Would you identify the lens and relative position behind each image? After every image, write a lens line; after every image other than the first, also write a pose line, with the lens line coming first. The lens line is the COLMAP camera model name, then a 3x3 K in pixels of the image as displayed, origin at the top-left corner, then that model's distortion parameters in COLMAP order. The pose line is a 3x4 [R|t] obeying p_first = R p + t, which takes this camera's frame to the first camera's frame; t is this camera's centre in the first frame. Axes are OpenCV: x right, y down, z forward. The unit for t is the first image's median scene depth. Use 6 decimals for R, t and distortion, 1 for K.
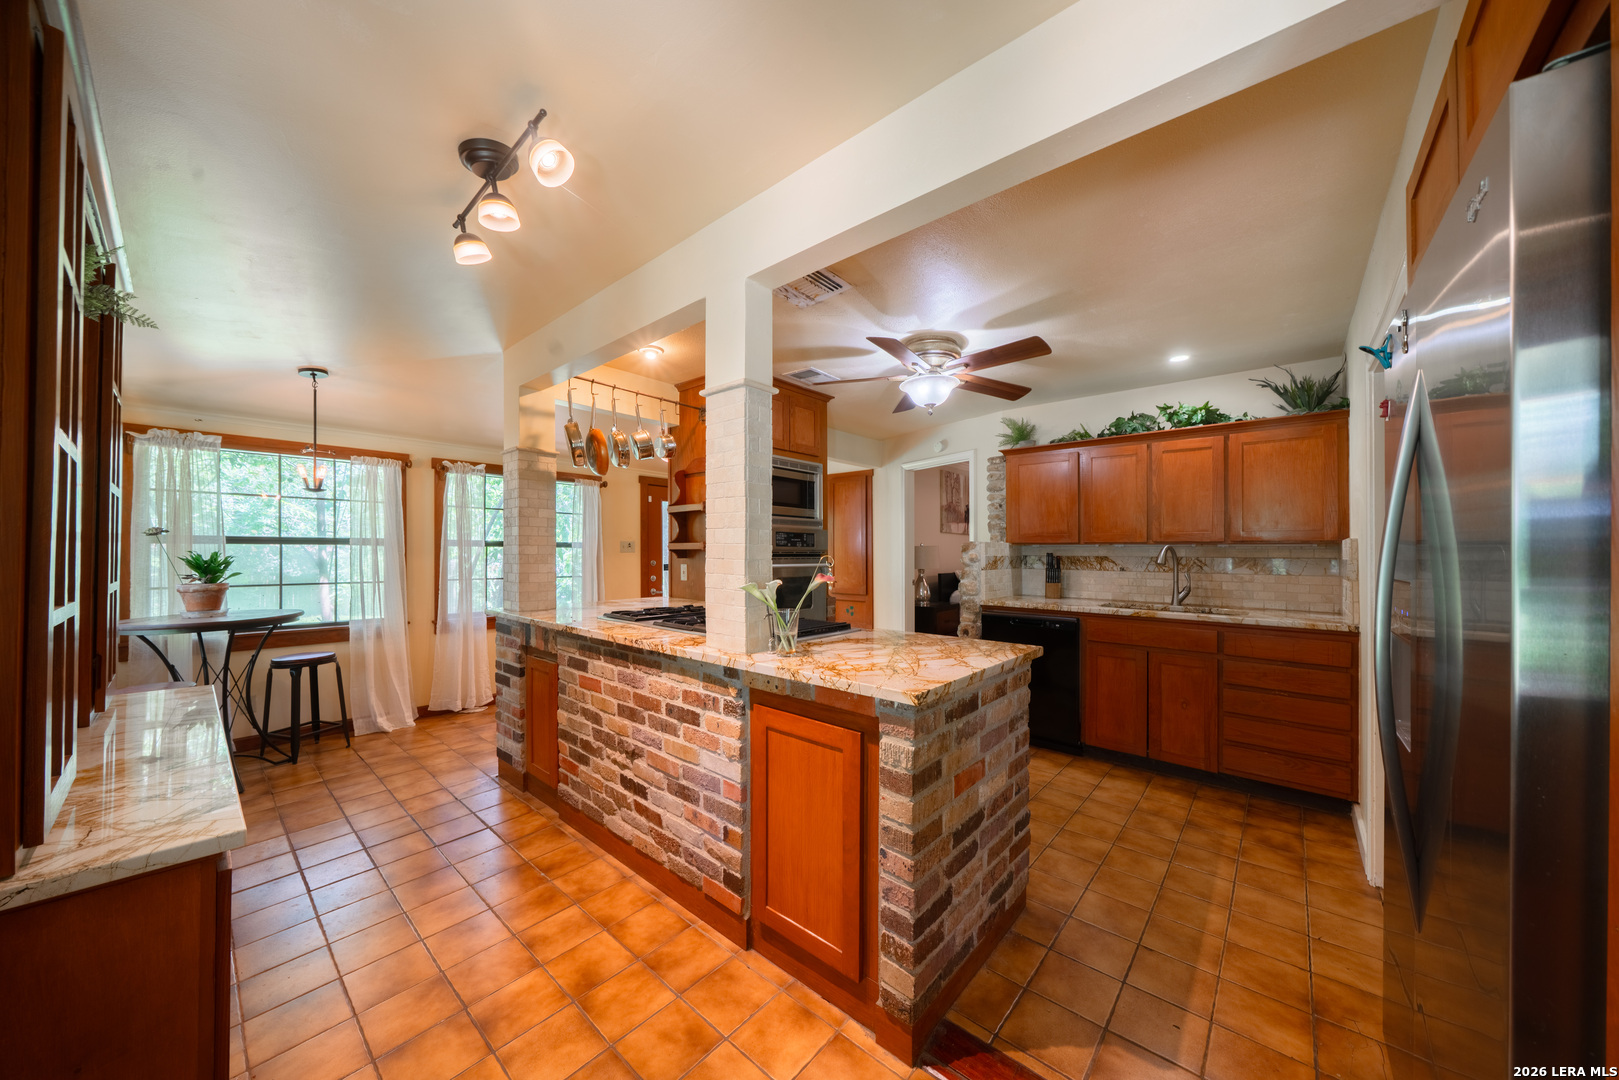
lens RADIAL K [[547.3, 0, 810.1], [0, 547.3, 550.3], [0, 0, 1]] dist [-0.005510, 0.000532]
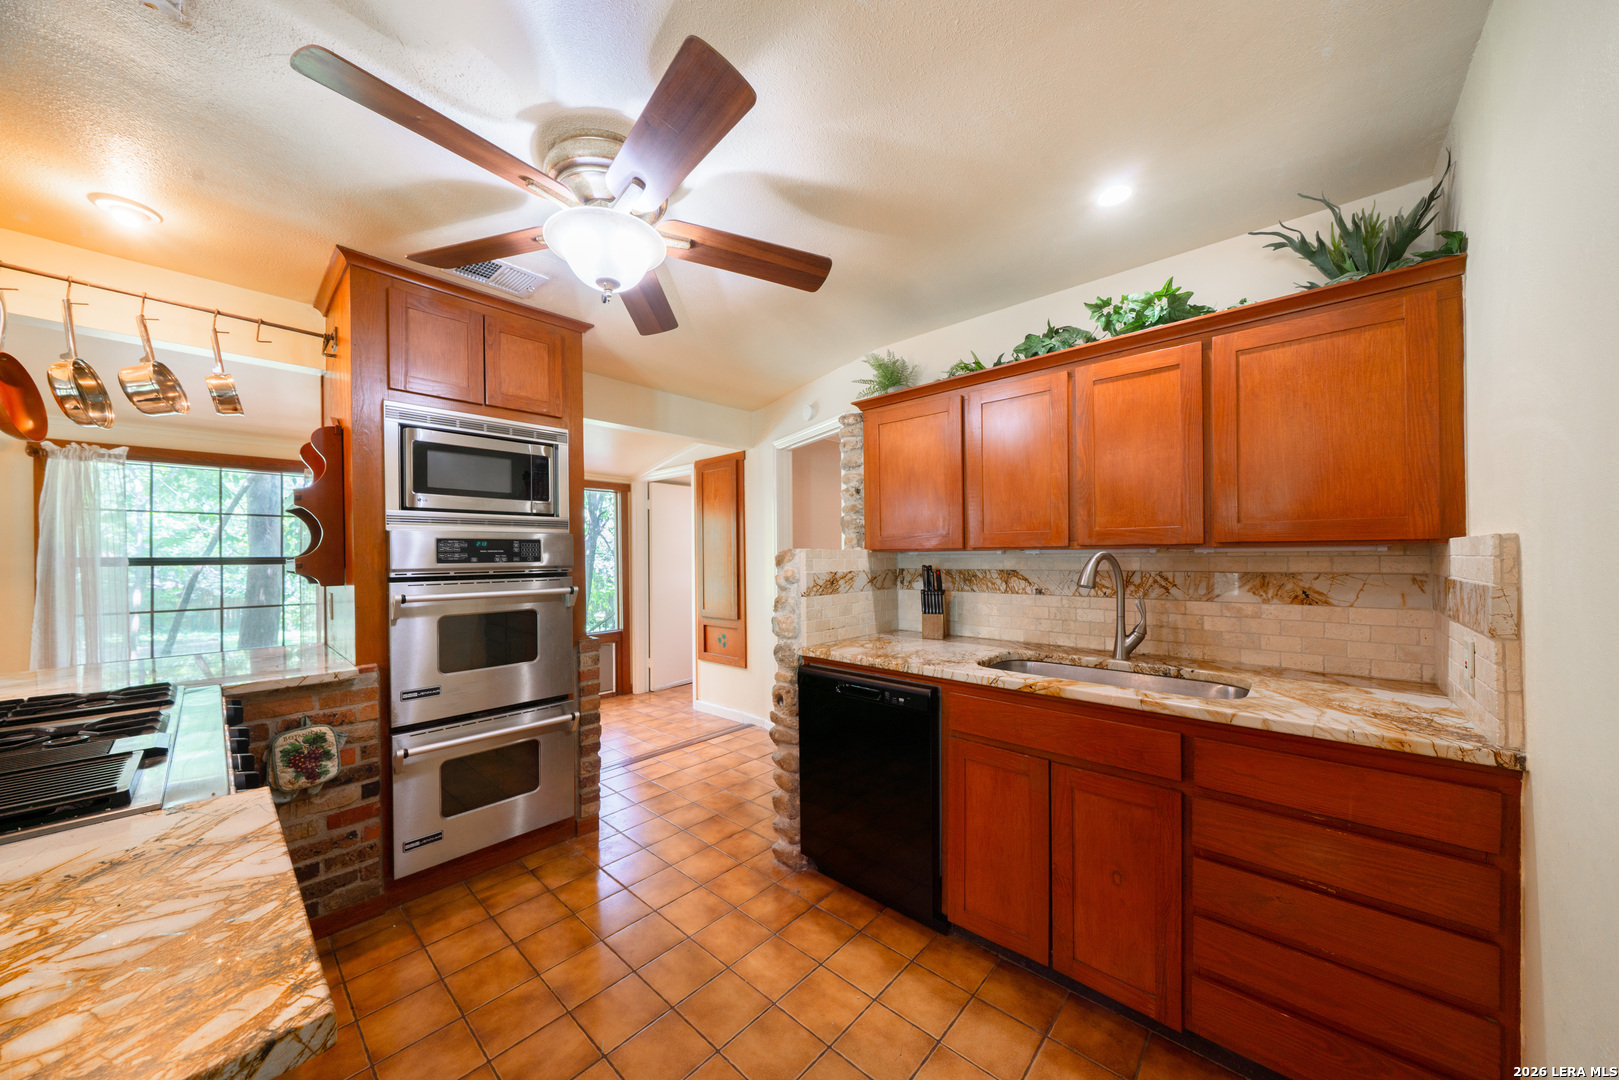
lens RADIAL K [[547.3, 0, 810.6], [0, 547.3, 562.1], [0, 0, 1]] dist [-0.005510, 0.000532]
pose [[0.999712, -0.016321, -0.017593, 0.347062], [0.016570, 0.999763, 0.014111, -0.010248], [0.017358, -0.014398, 0.999746, 0.416534]]
